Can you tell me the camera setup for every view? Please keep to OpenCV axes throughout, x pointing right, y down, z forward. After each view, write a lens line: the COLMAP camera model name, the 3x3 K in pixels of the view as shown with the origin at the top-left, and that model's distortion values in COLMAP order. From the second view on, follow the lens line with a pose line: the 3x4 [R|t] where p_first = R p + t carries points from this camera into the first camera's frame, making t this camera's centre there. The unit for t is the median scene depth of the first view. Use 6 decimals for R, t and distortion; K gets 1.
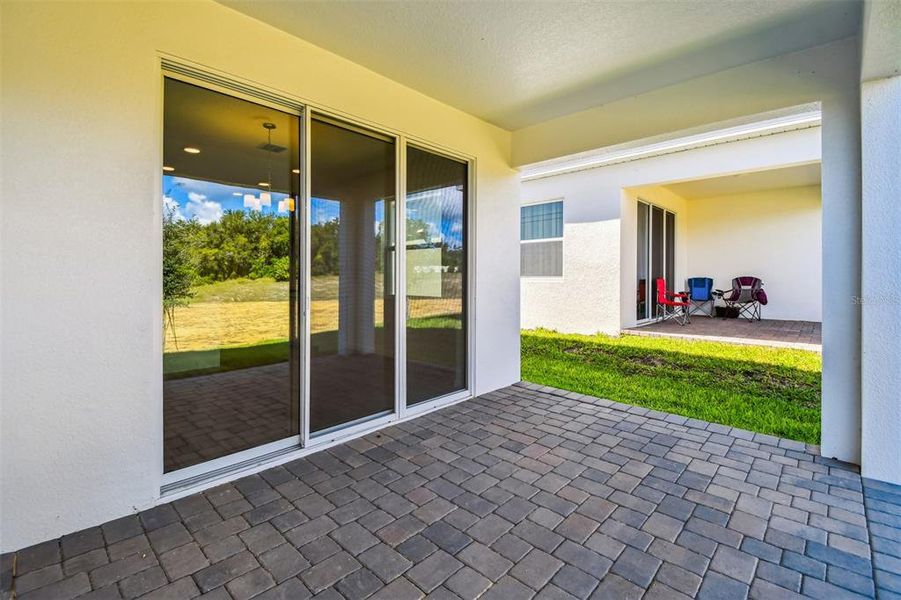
lens RADIAL K [[410.1, 0, 432.1], [0, 410.1, 275.1], [0, 0, 1]] dist [-0.004547, -0.009578]
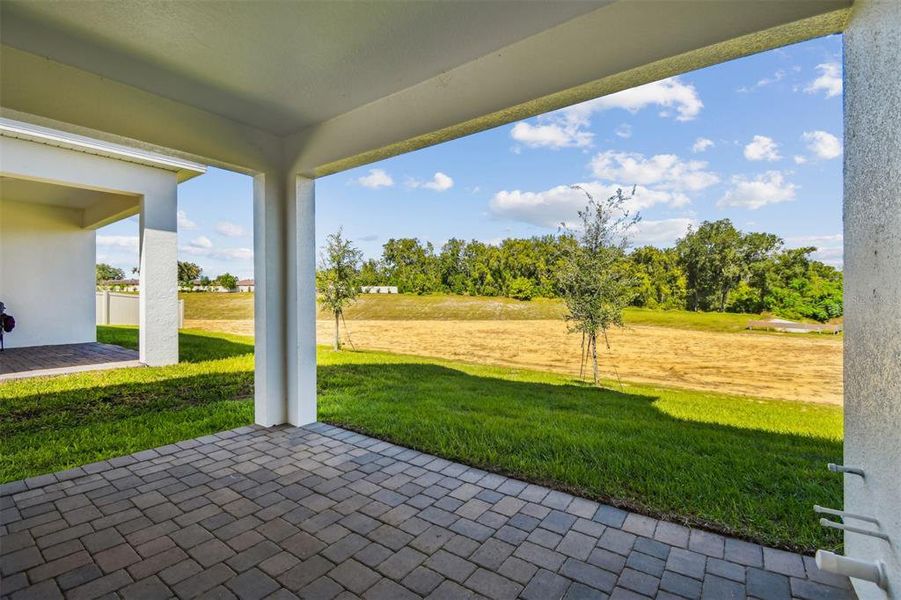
lens RADIAL K [[410.1, 0, 453.6], [0, 410.1, 300.0], [0, 0, 1]] dist [-0.004547, -0.009578]
pose [[-0.167559, -0.010157, 0.985810, -0.501914], [0.001019, 0.999945, 0.010476, -0.008313], [-0.985861, 0.002759, -0.167540, 0.554927]]
